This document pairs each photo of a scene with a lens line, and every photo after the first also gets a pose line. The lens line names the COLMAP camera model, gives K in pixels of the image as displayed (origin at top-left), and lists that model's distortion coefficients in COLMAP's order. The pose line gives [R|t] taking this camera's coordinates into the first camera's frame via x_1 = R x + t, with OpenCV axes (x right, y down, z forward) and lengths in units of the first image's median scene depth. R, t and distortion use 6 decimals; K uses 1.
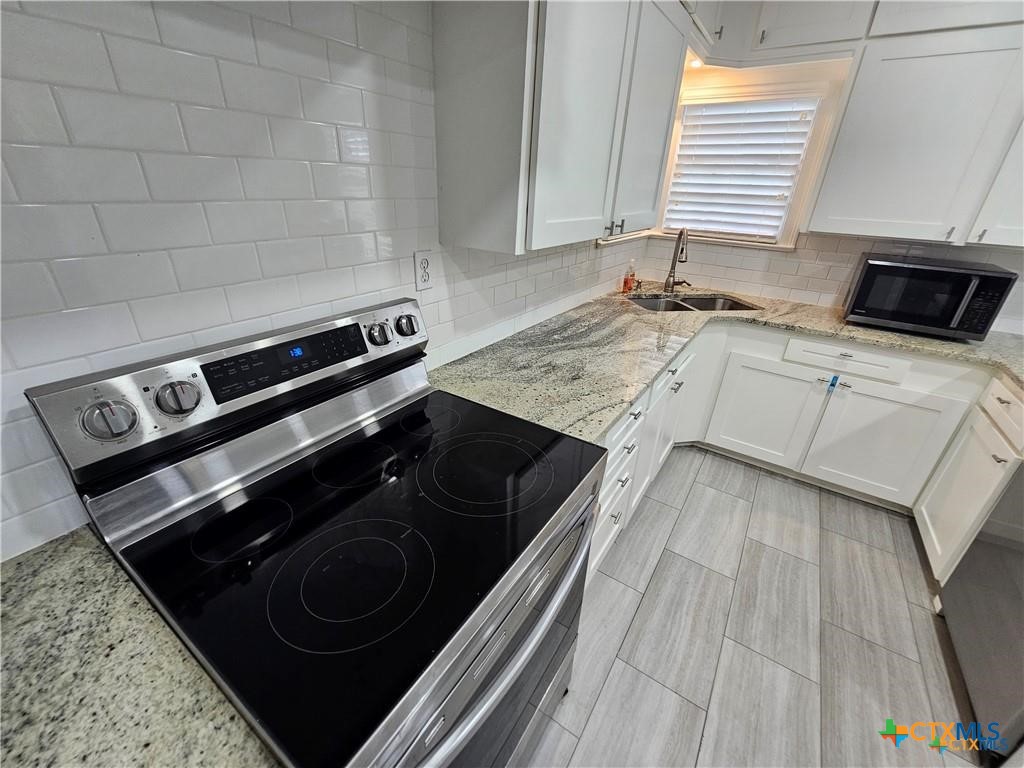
lens RADIAL K [[419.6, 0, 510.1], [0, 419.6, 380.9], [0, 0, 1]] dist [-0.001456, 0.000258]
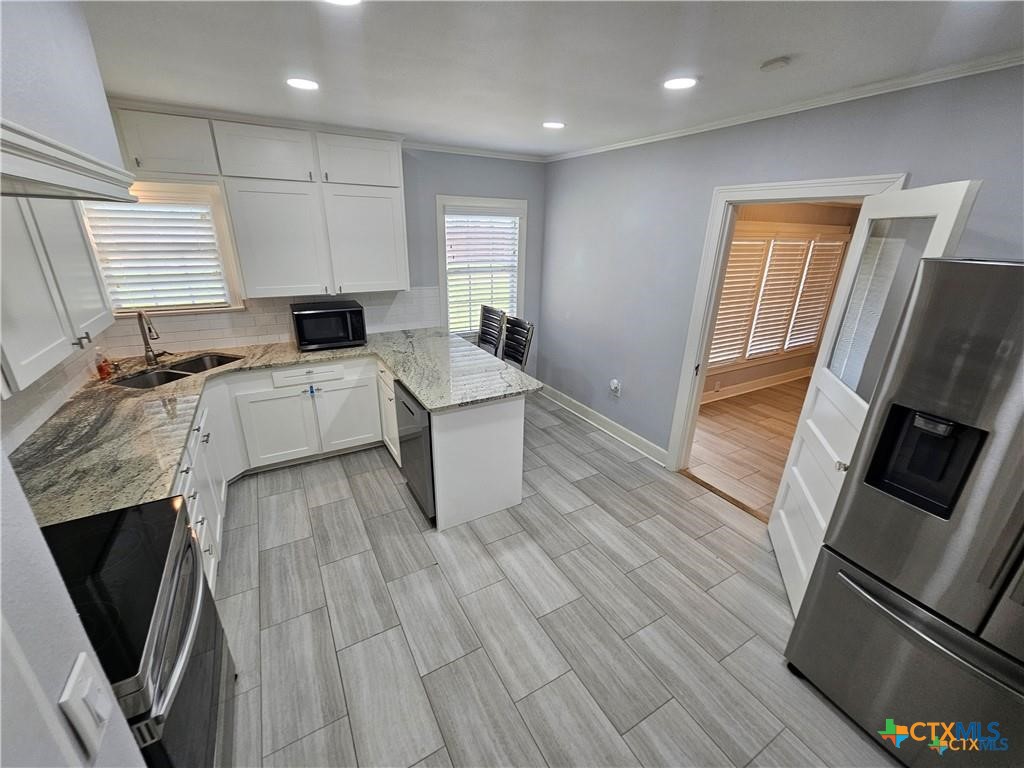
lens RADIAL K [[419.6, 0, 514.4], [0, 419.6, 386.7], [0, 0, 1]] dist [-0.001456, 0.000258]
pose [[0.436788, -0.344603, 0.830942, -0.191876], [0.373643, 0.909765, 0.180885, -0.009774], [-0.818295, 0.231467, 0.526133, -0.458180]]
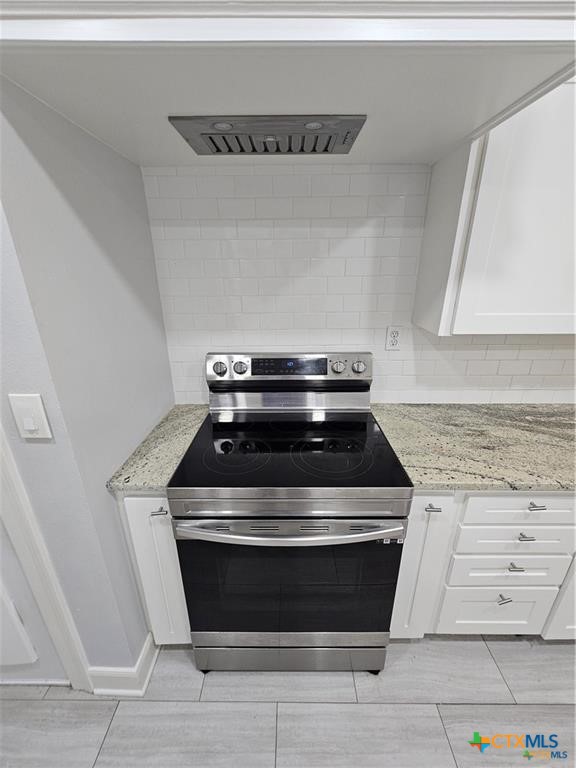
lens RADIAL K [[314.7, 0, 287.6], [0, 314.7, 384.9], [0, 0, 1]] dist [-0.001456, 0.000258]
pose [[0.551644, 0.254604, -0.794270, 0.359045], [-0.328746, 0.941554, 0.073492, -0.038057], [0.766560, 0.220572, 0.603103, 0.025496]]
